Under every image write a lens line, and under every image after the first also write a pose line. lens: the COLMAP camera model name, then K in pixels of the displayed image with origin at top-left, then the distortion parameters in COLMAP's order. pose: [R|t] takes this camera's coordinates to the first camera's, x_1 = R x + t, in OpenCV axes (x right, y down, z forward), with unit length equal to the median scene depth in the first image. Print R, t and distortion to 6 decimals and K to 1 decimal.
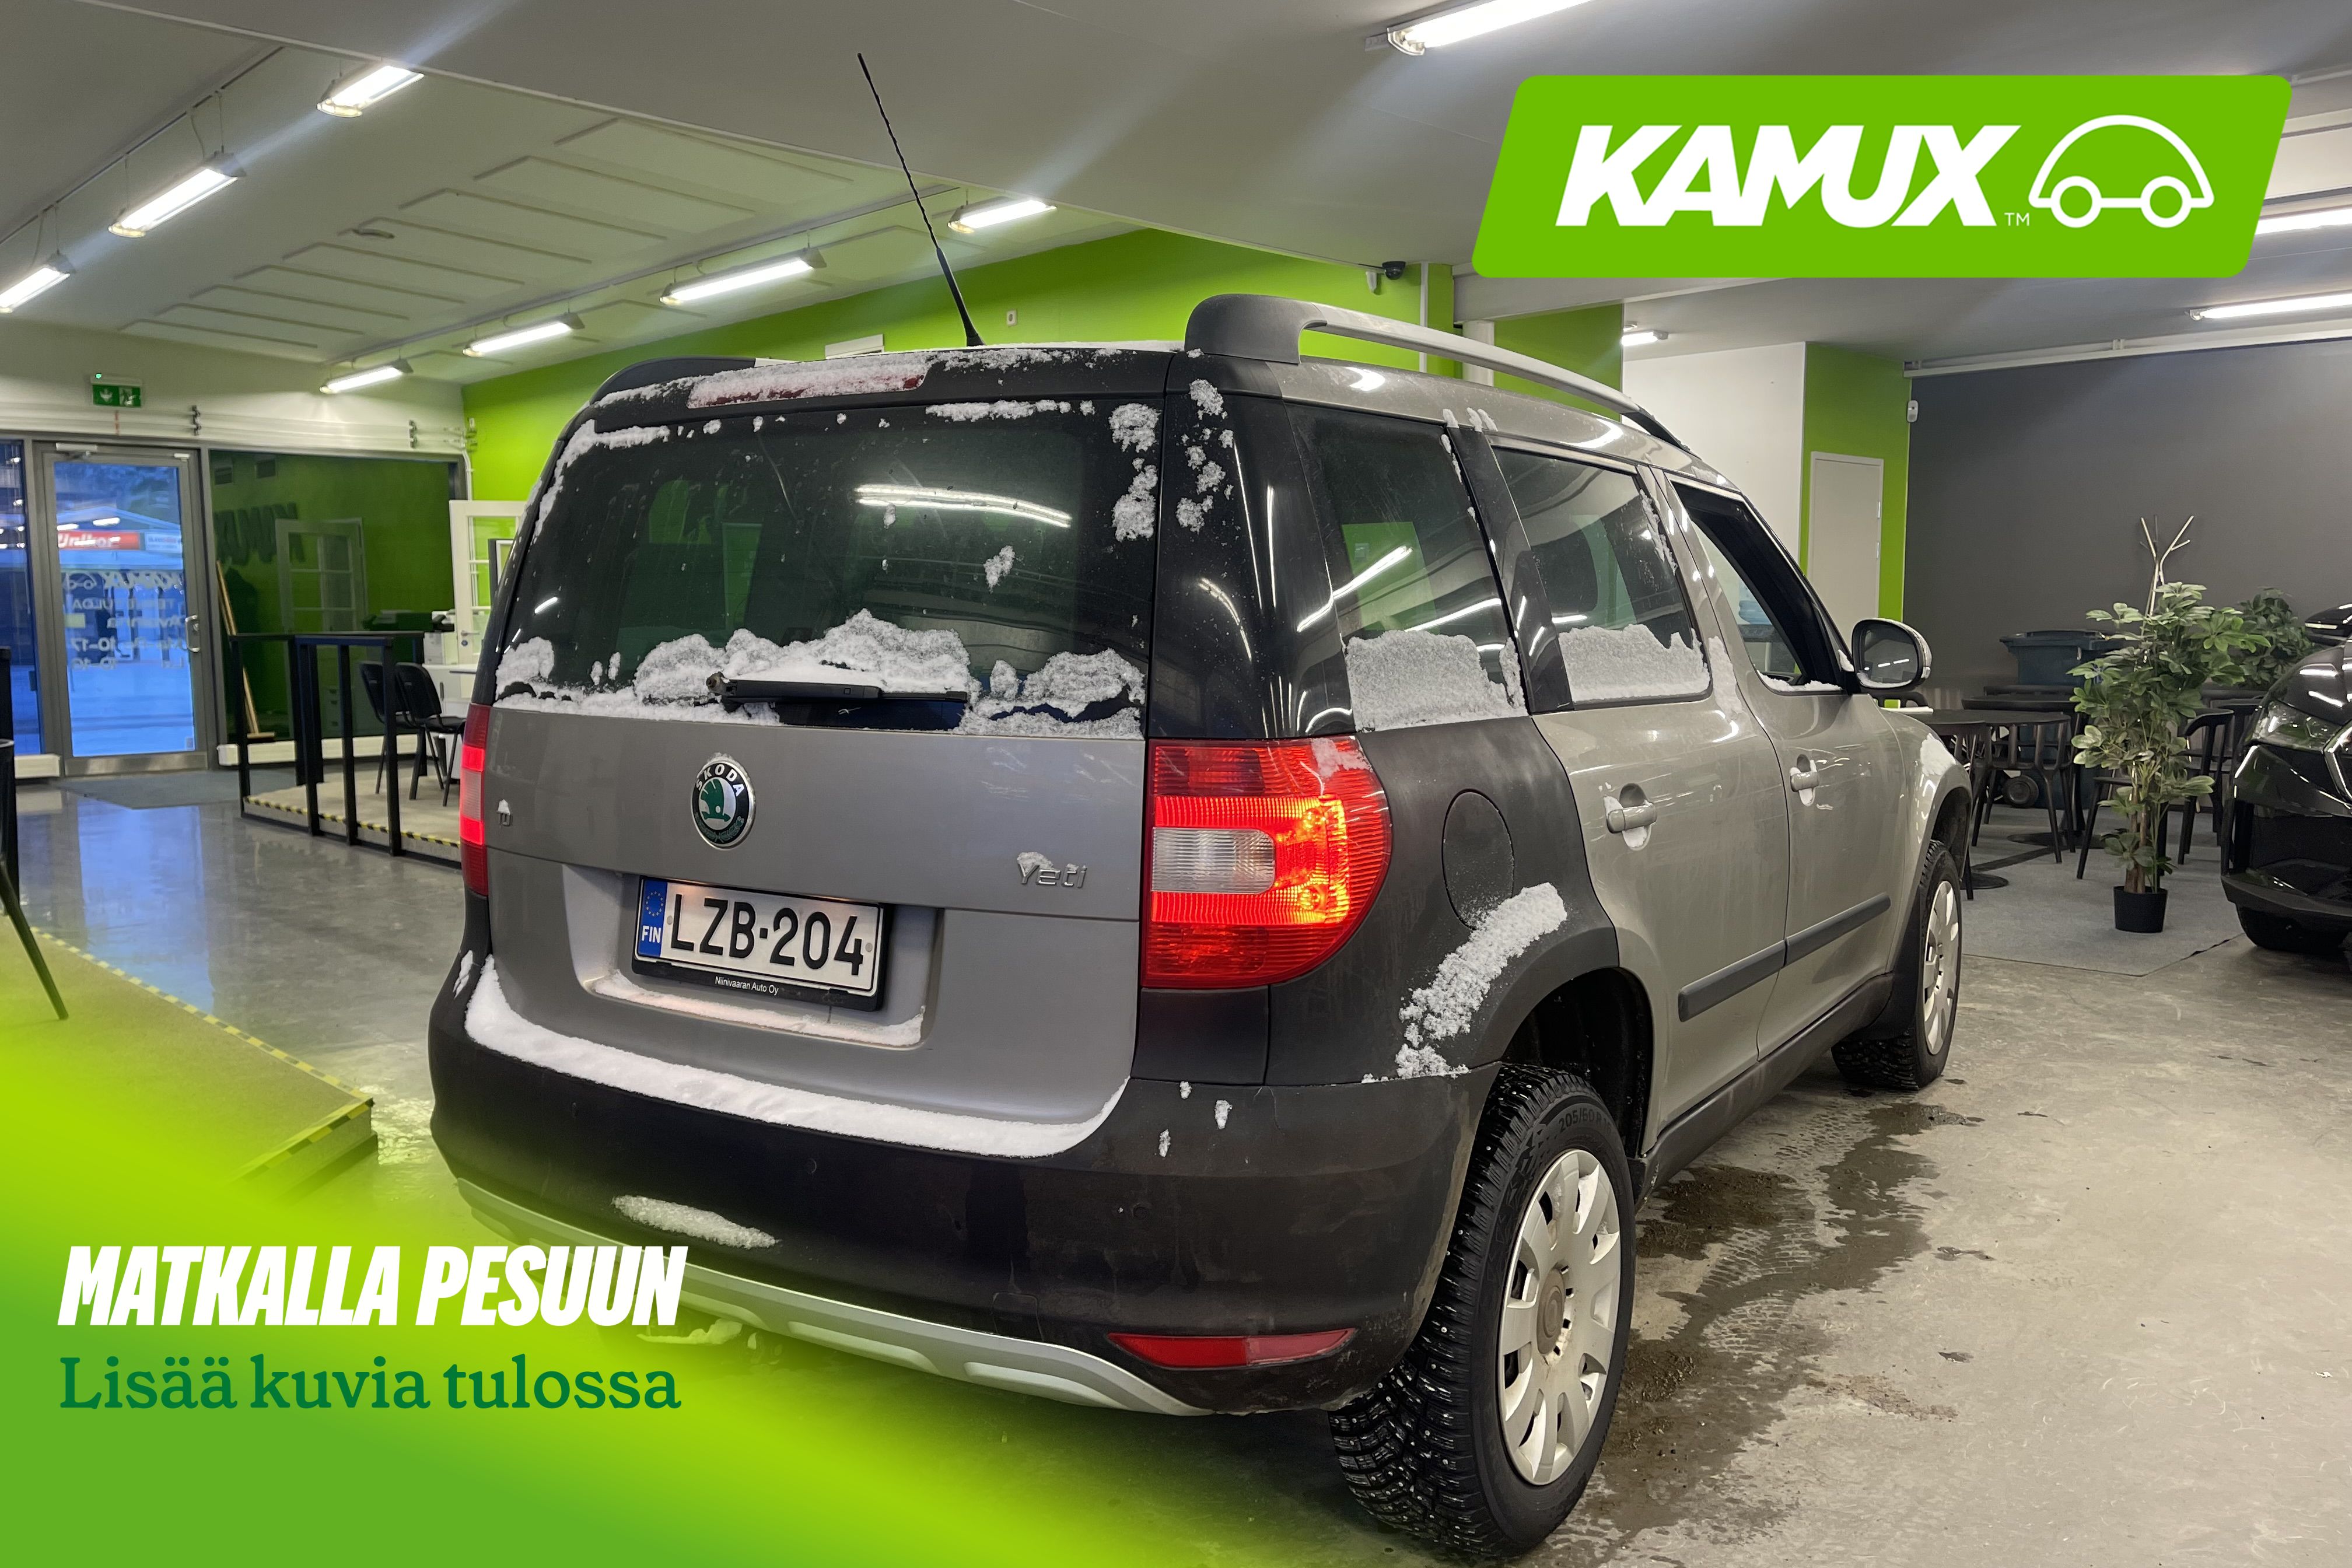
lens RADIAL K [[1600.3, 0, 1183.6], [0, 1600.3, 780.9], [0, 0, 1]] dist [0.007000, -0.000031]
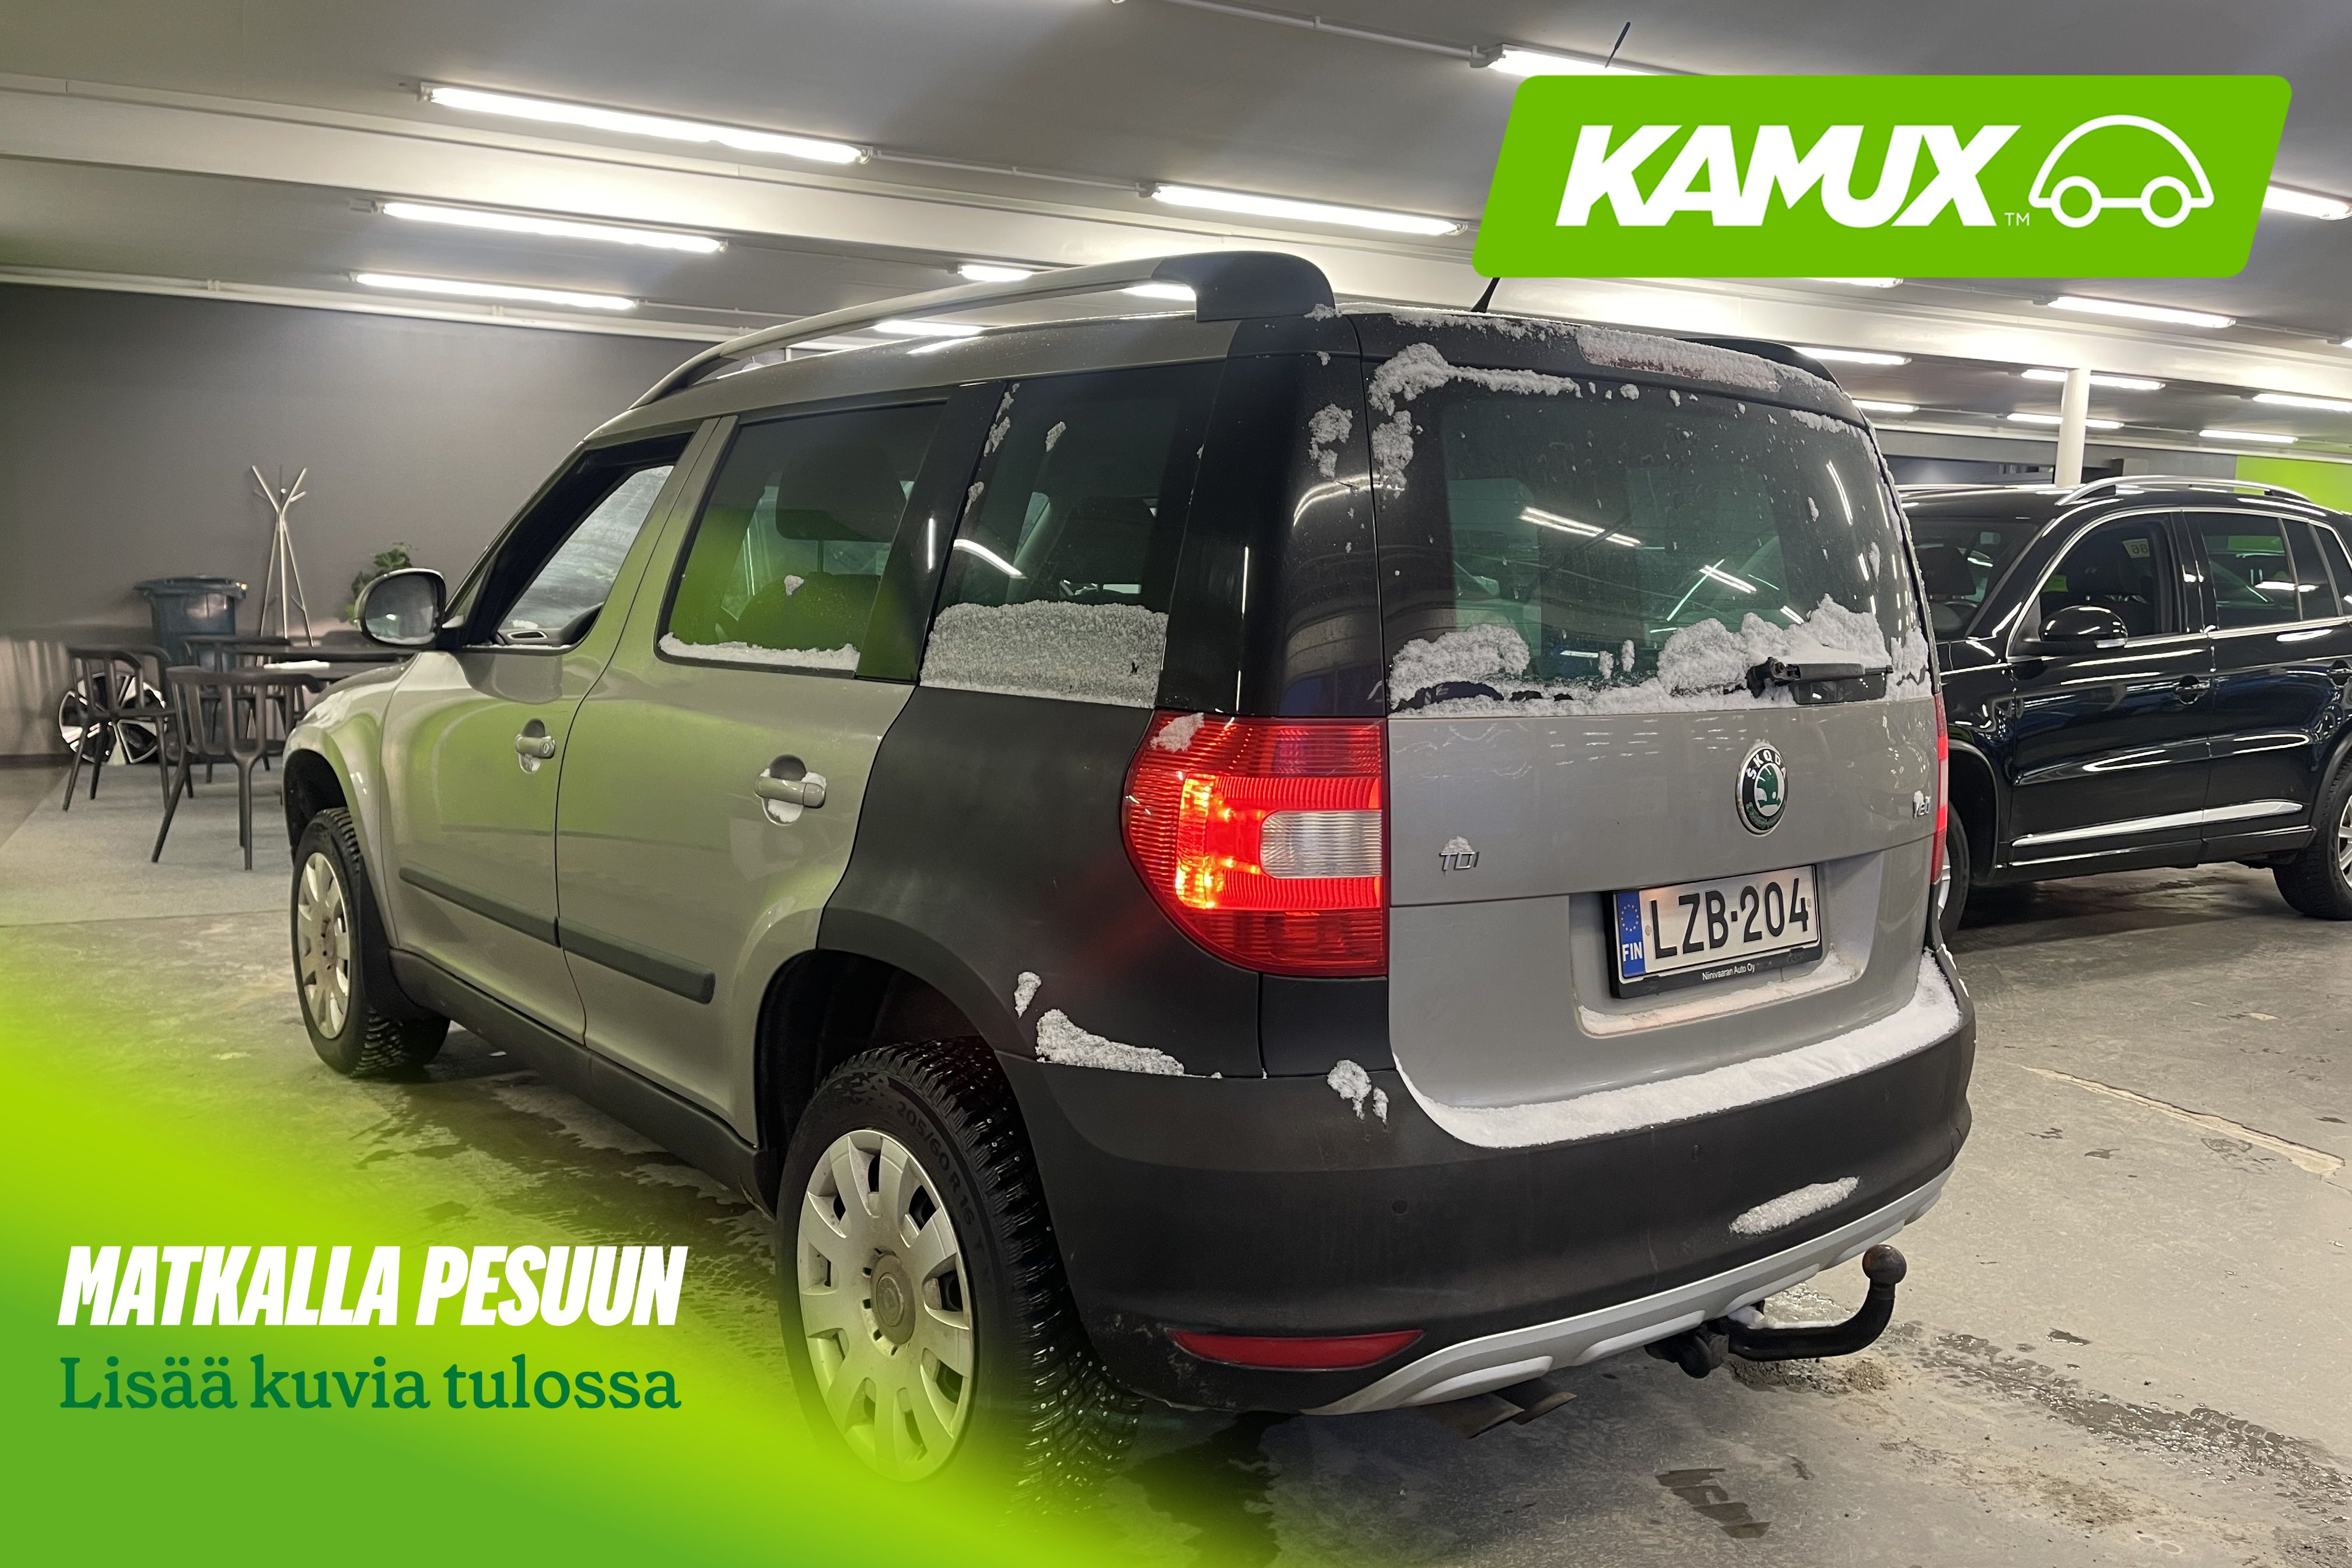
lens RADIAL K [[1600.3, 0, 1184.3], [0, 1600.3, 790.1], [0, 0, 1]] dist [0.007000, -0.000031]
pose [[0.415960, -0.111538, 0.902517, -1.287979], [0.076596, 0.993220, 0.087446, -0.096400], [-0.906151, 0.032755, 0.421683, 0.876801]]
